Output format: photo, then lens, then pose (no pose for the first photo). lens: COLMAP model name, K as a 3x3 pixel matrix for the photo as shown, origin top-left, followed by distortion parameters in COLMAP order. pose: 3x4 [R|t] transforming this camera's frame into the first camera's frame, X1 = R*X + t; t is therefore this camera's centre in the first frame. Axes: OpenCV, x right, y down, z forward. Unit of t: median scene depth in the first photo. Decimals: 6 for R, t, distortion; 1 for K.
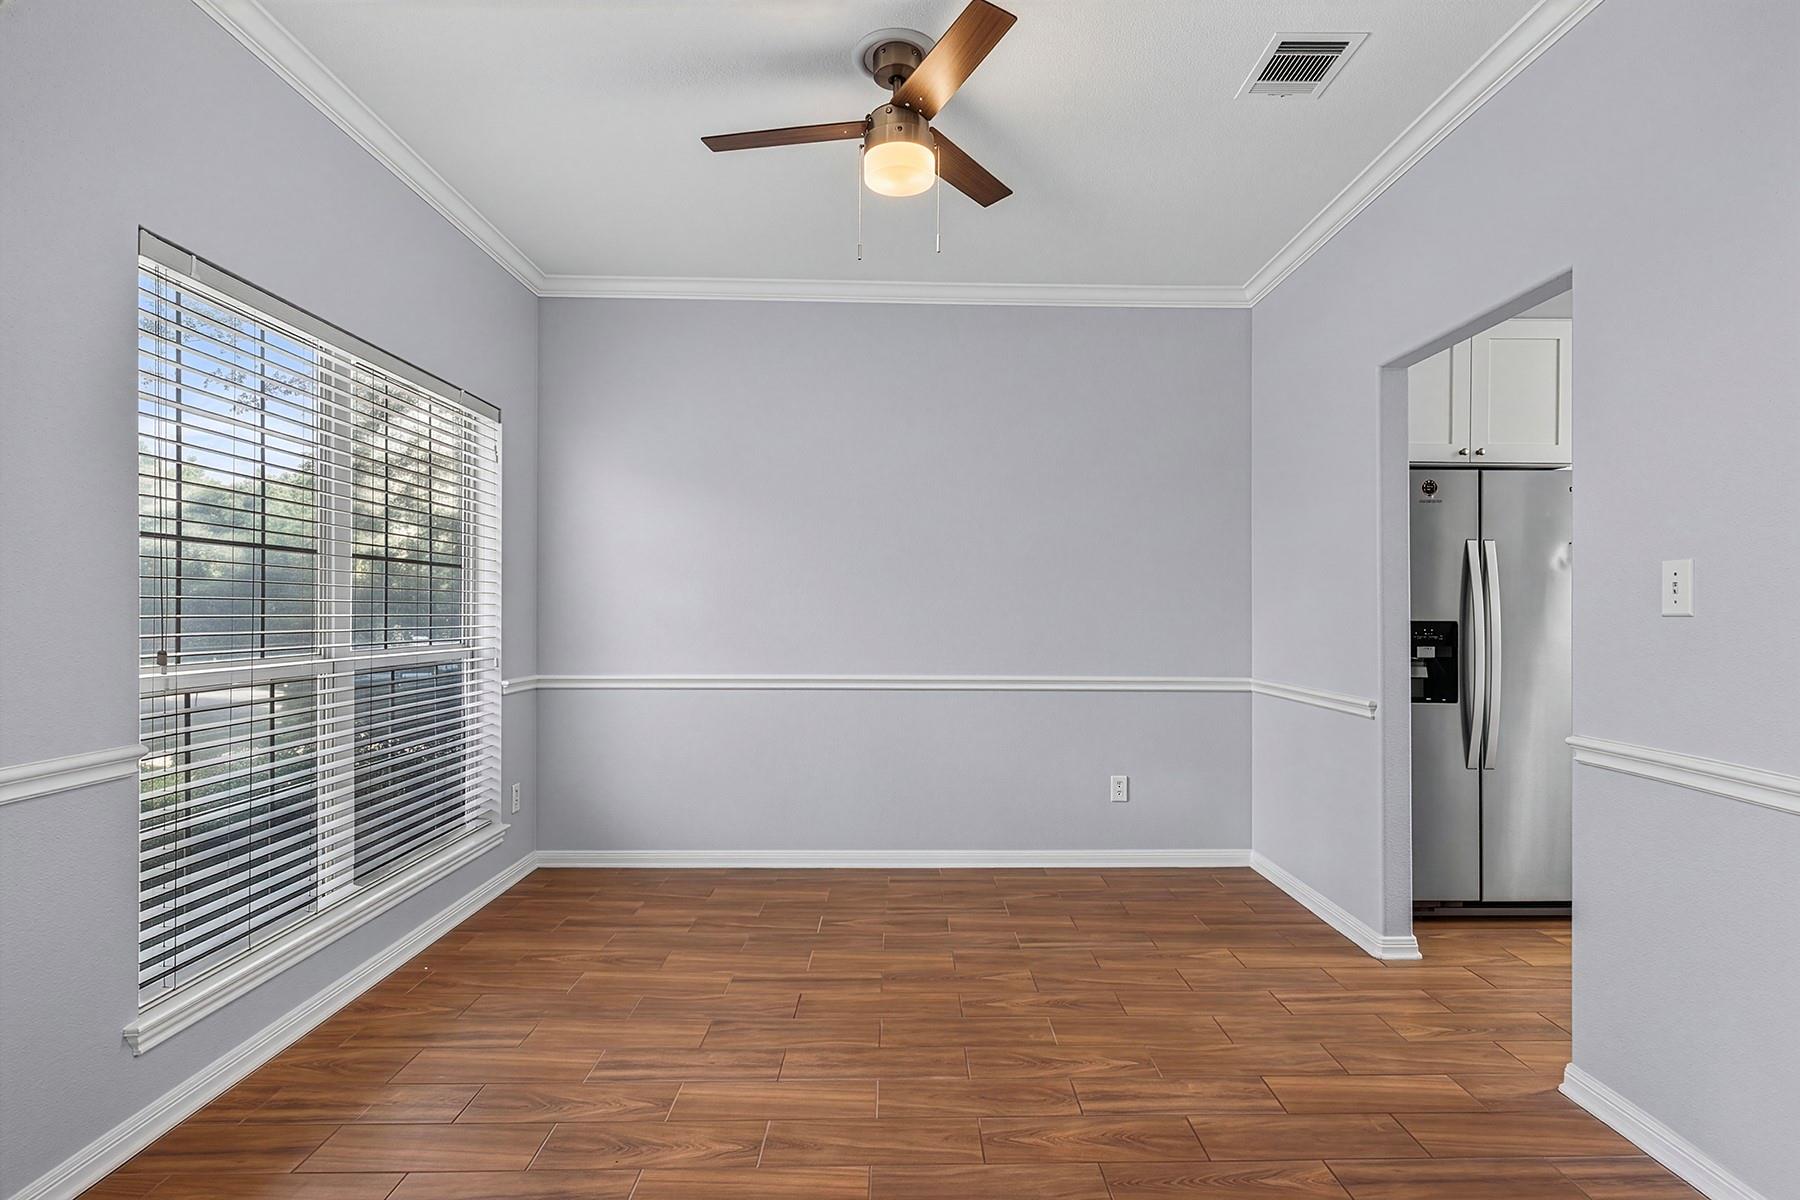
lens RADIAL K [[868.7, 0, 912.6], [0, 868.7, 607.0], [0, 0, 1]] dist [-0.003322, 0.013160]
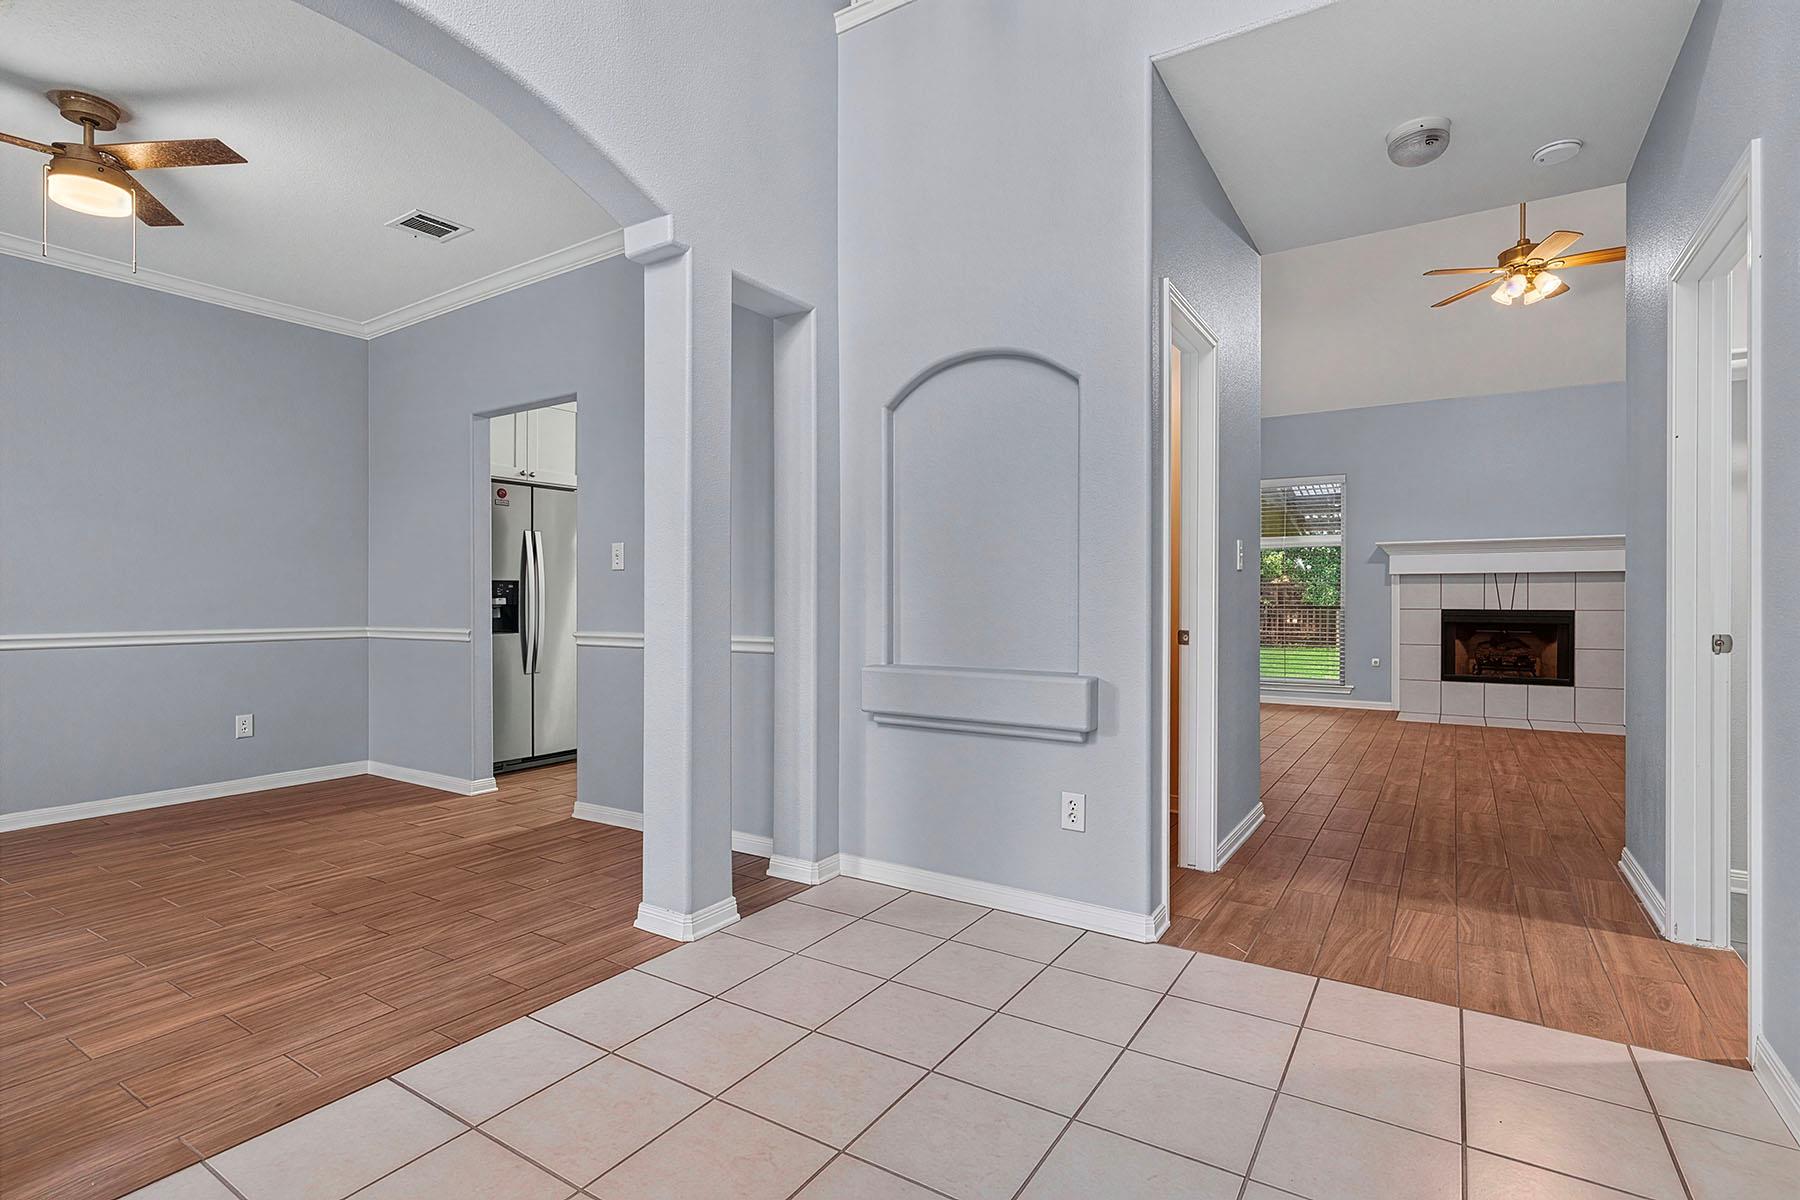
lens RADIAL K [[868.7, 0, 912.6], [0, 868.7, 607.0], [0, 0, 1]] dist [-0.003322, 0.013160]
pose [[0.548046, -0.010617, 0.836381, -0.304272], [-0.008210, 0.999803, 0.018072, 0.028959], [-0.836408, -0.016771, 0.547851, -0.466427]]
